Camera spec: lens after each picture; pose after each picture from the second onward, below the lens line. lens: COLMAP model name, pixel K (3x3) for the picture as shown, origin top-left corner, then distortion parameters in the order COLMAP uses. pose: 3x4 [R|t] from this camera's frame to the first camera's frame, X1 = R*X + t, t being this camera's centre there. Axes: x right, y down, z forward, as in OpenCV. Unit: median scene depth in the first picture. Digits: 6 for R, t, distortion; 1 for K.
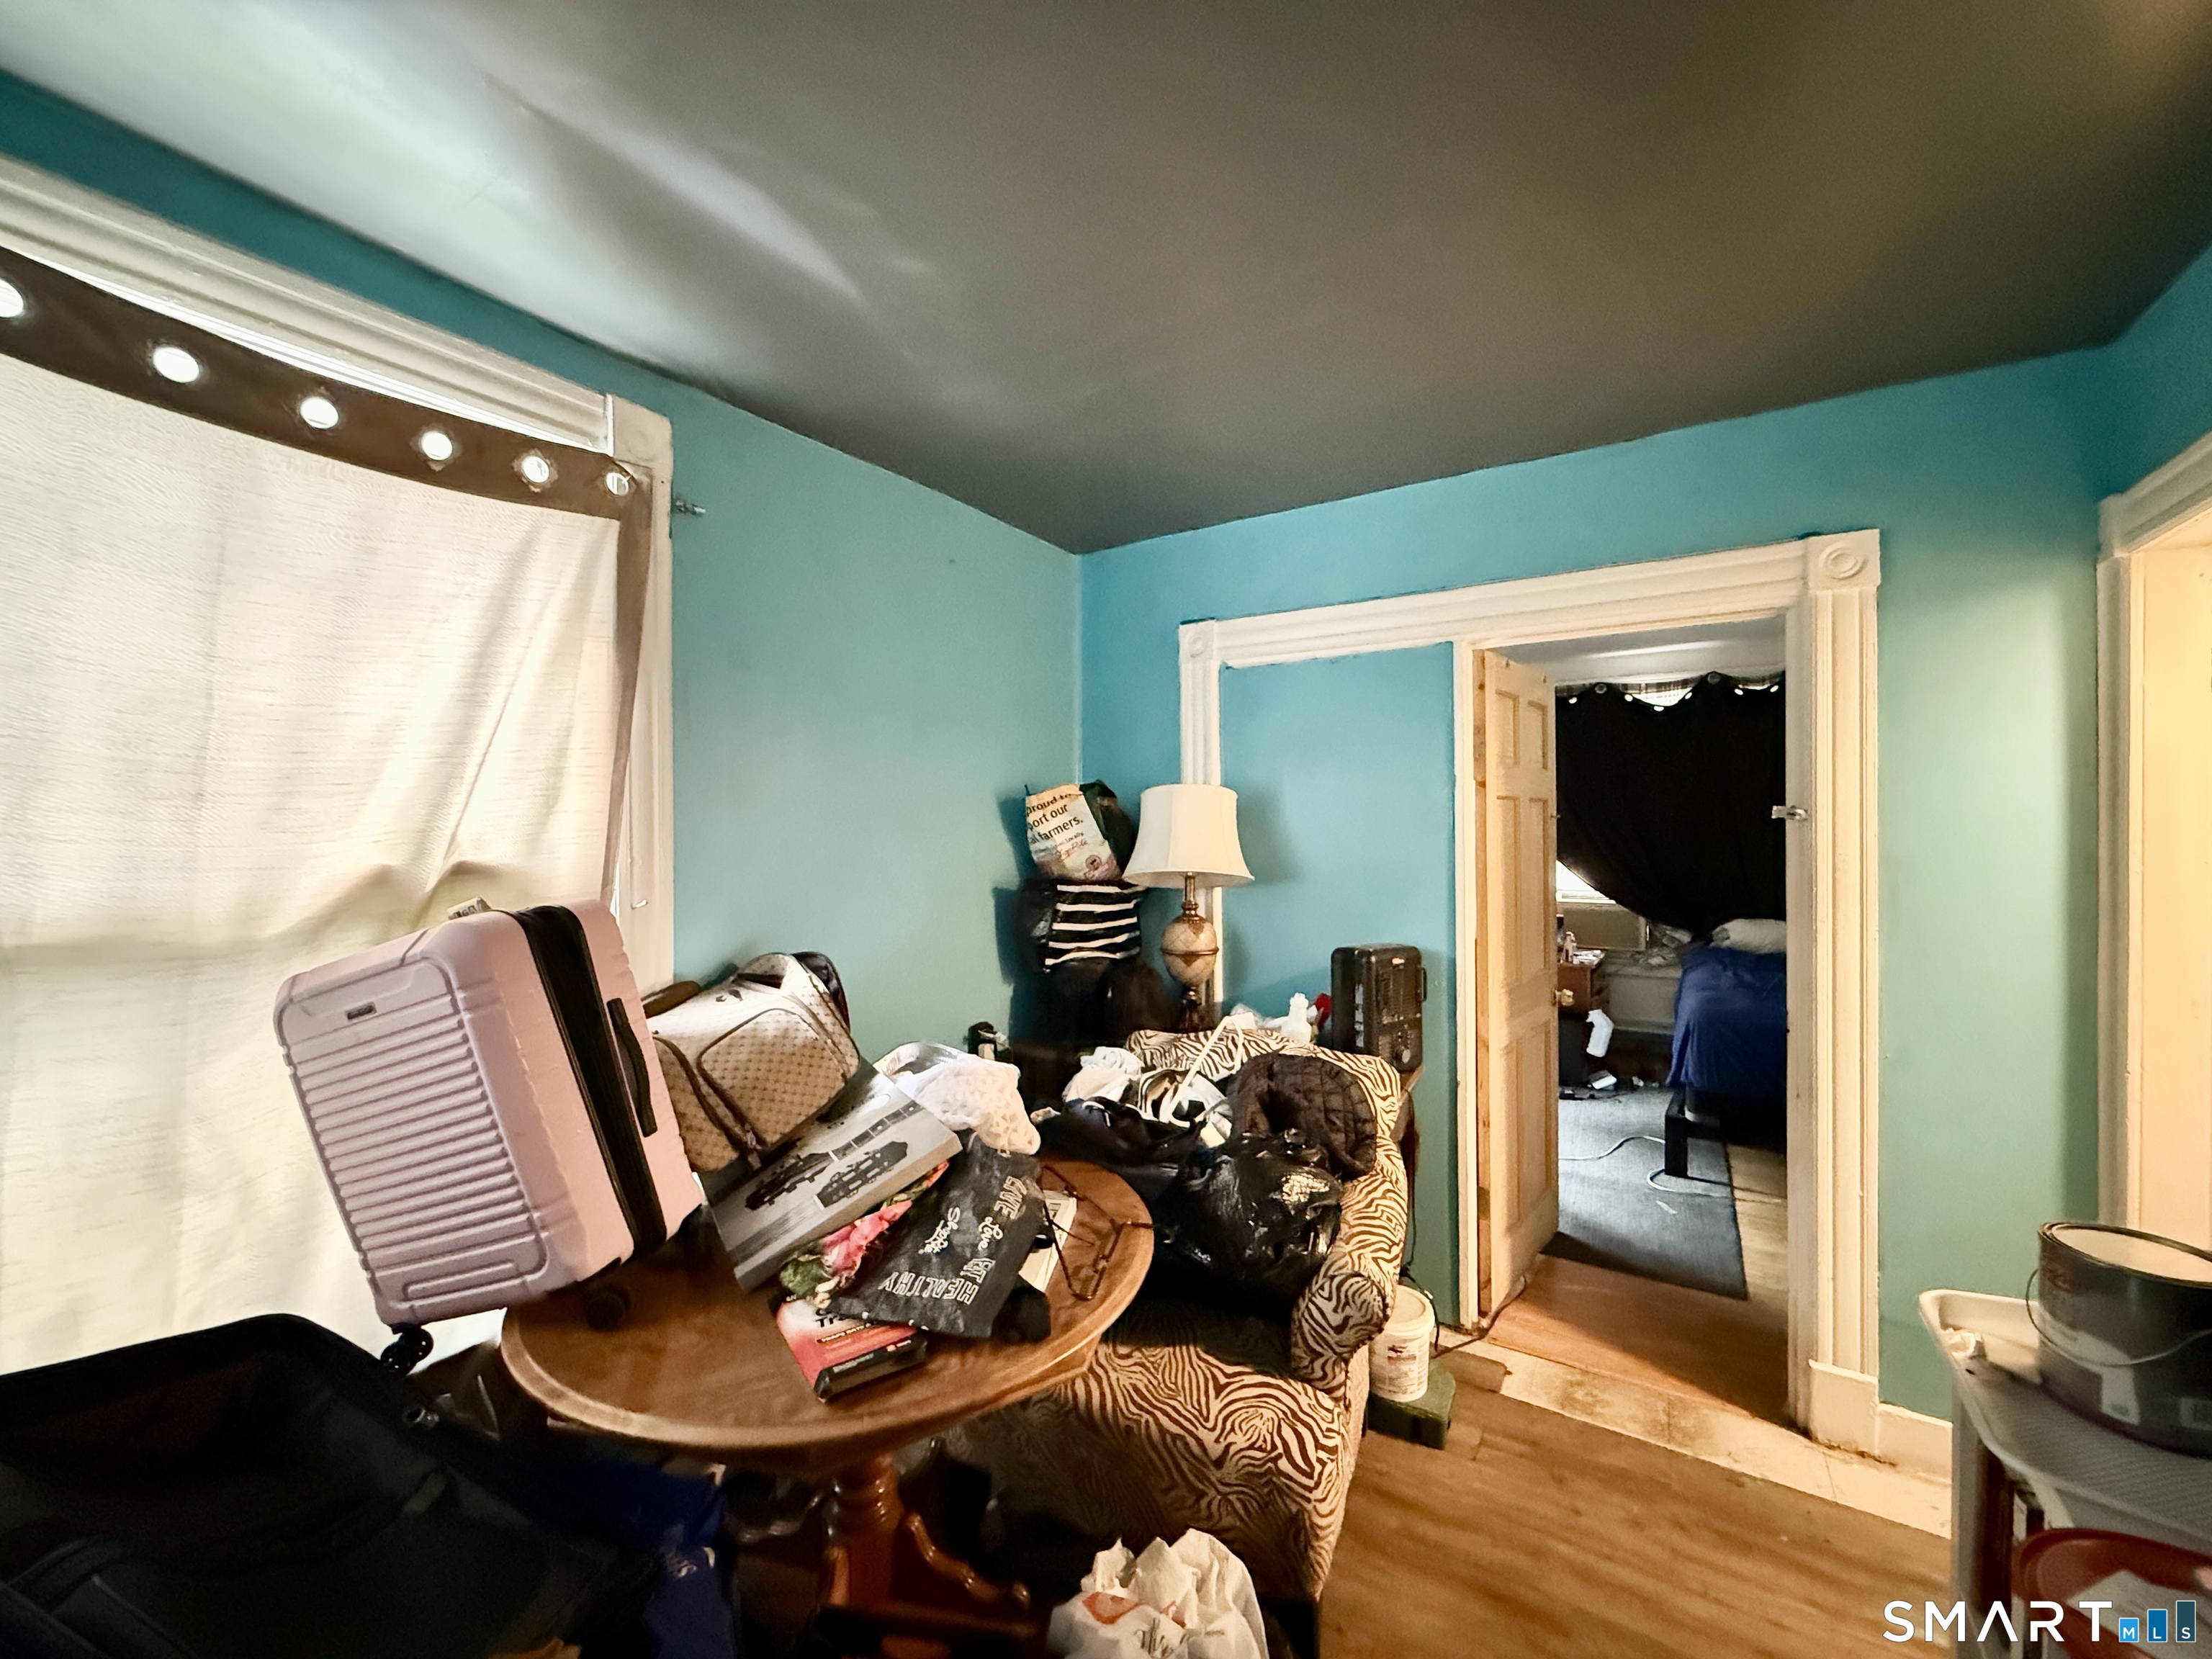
lens RADIAL K [[892.8, 0, 1108.5], [0, 892.8, 822.6], [0, 0, 1]] dist [-0.001195, 0.000519]
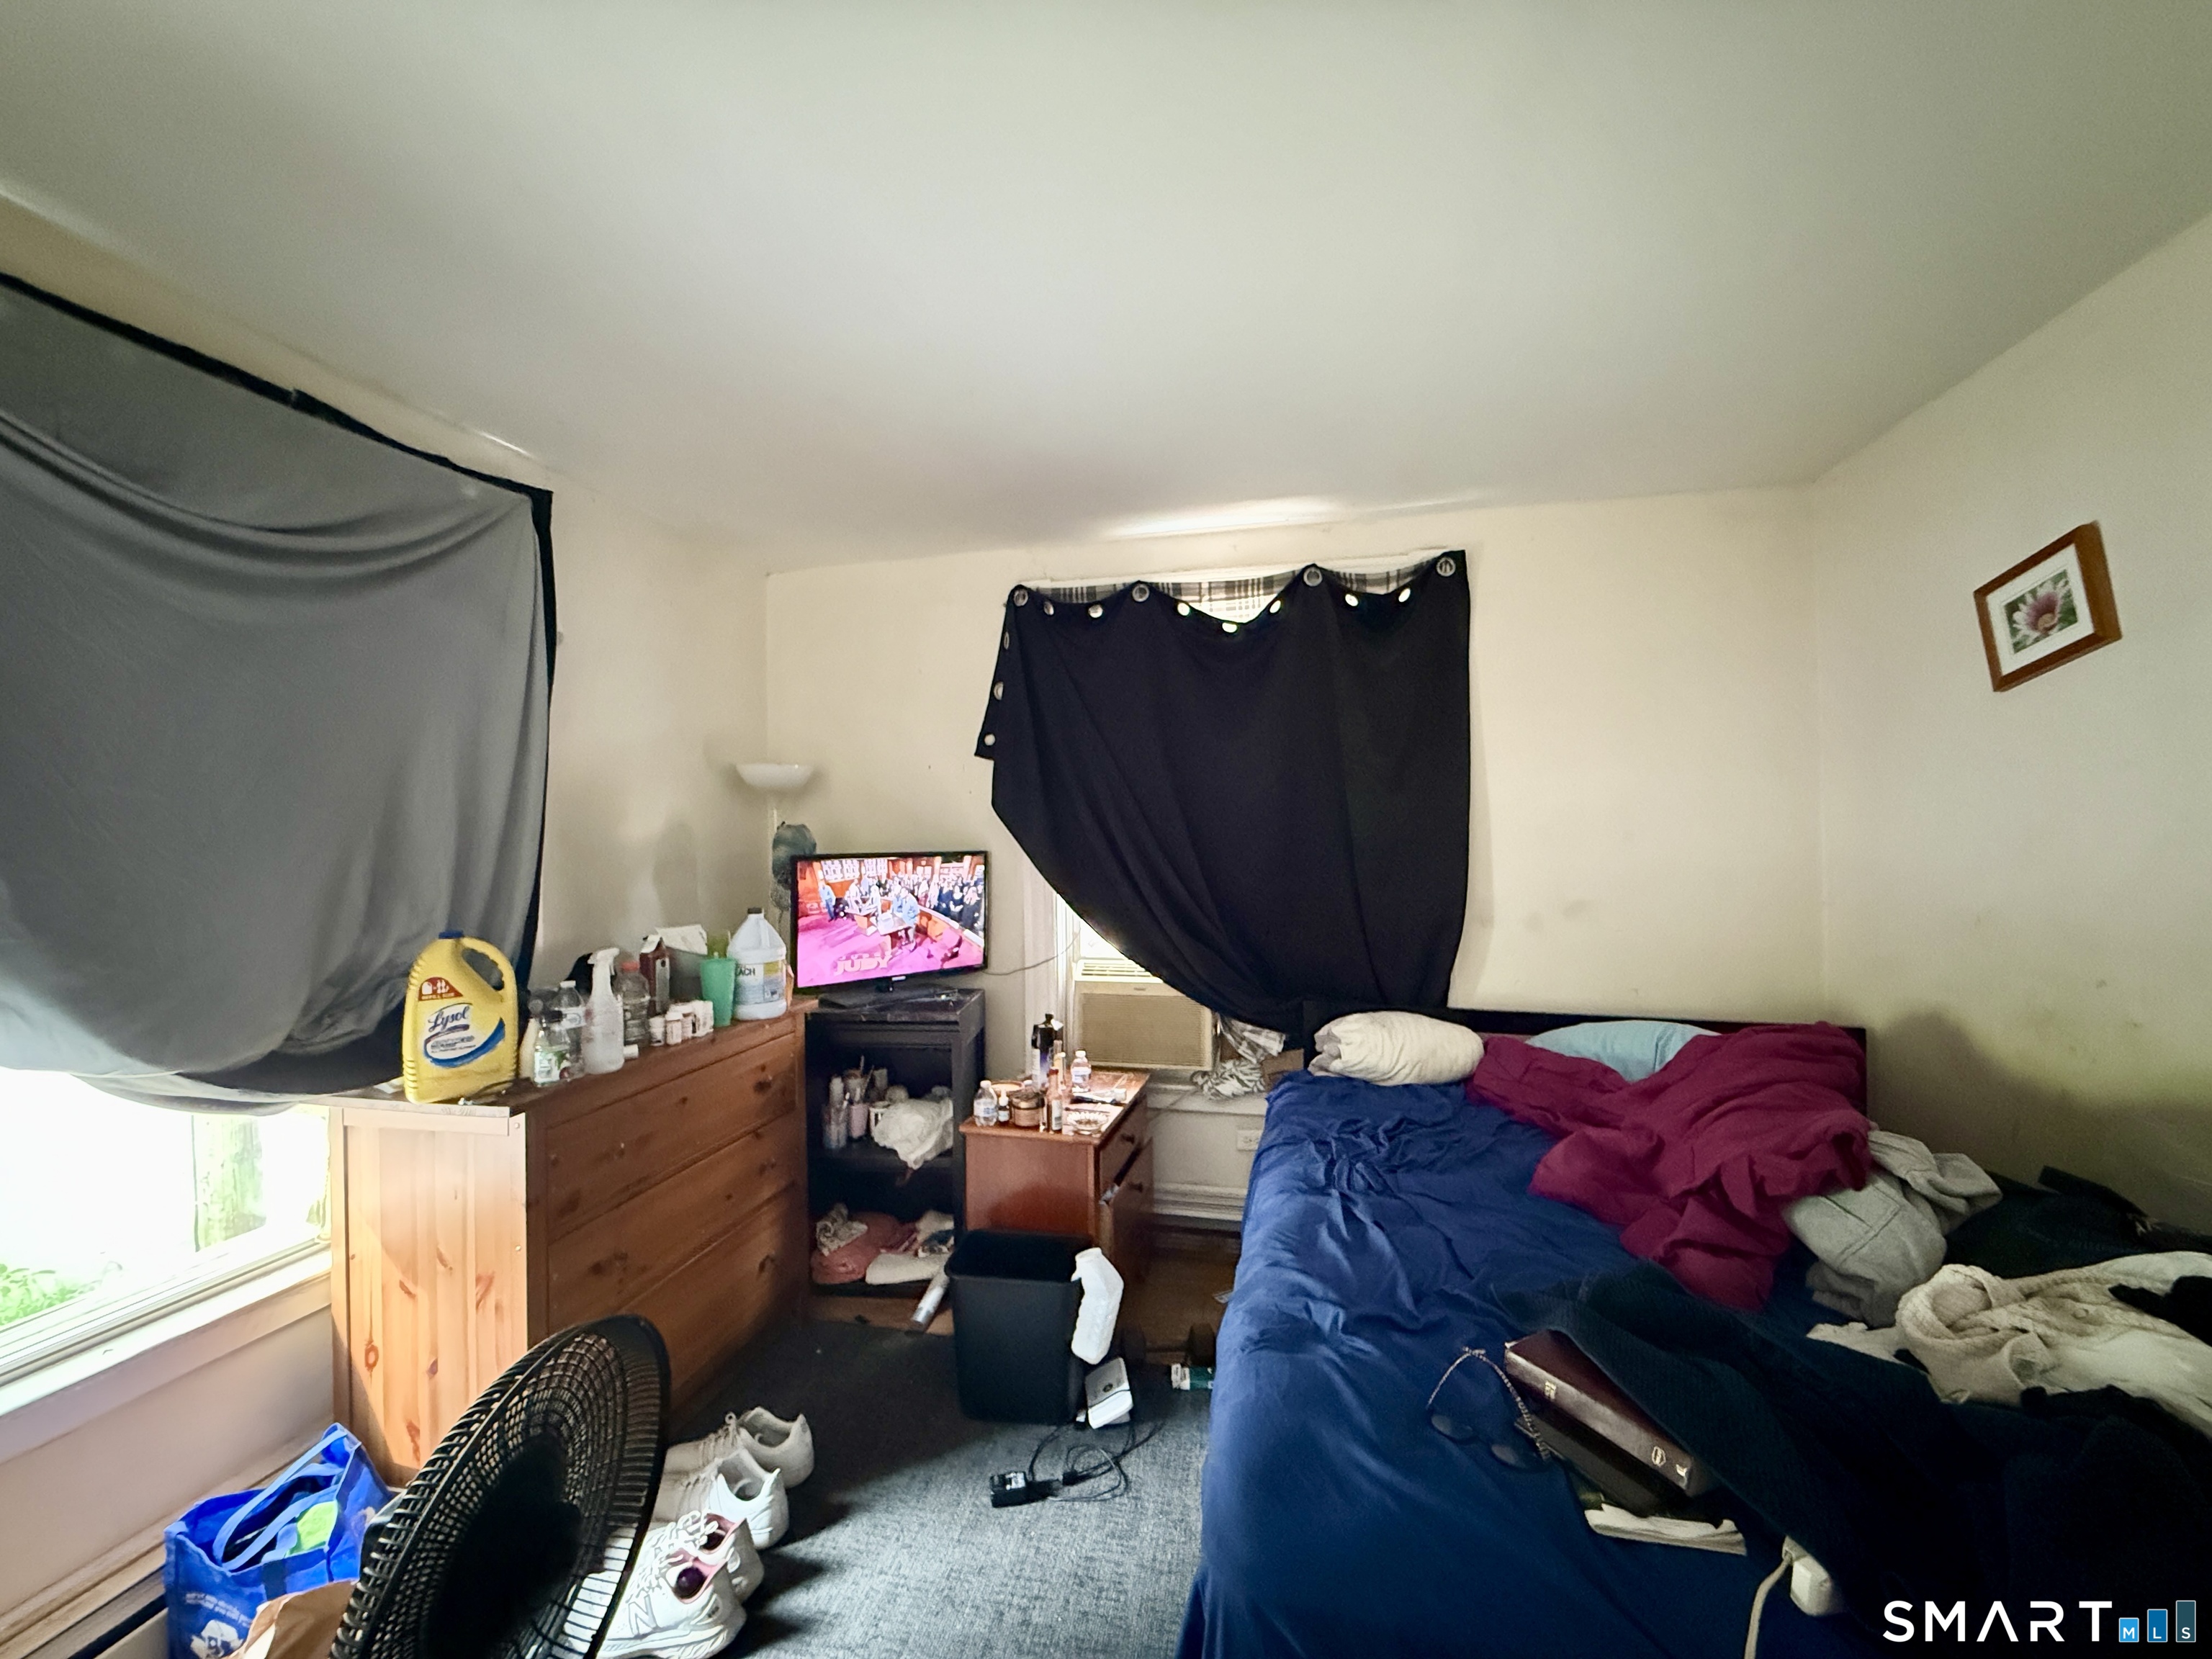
lens RADIAL K [[892.8, 0, 1102.1], [0, 892.8, 821.1], [0, 0, 1]] dist [-0.001195, 0.000519]
pose [[0.947730, -0.018173, 0.318556, 0.375017], [0.018817, 0.999822, 0.001054, -0.008934], [-0.318519, 0.004995, 0.947903, 0.516207]]
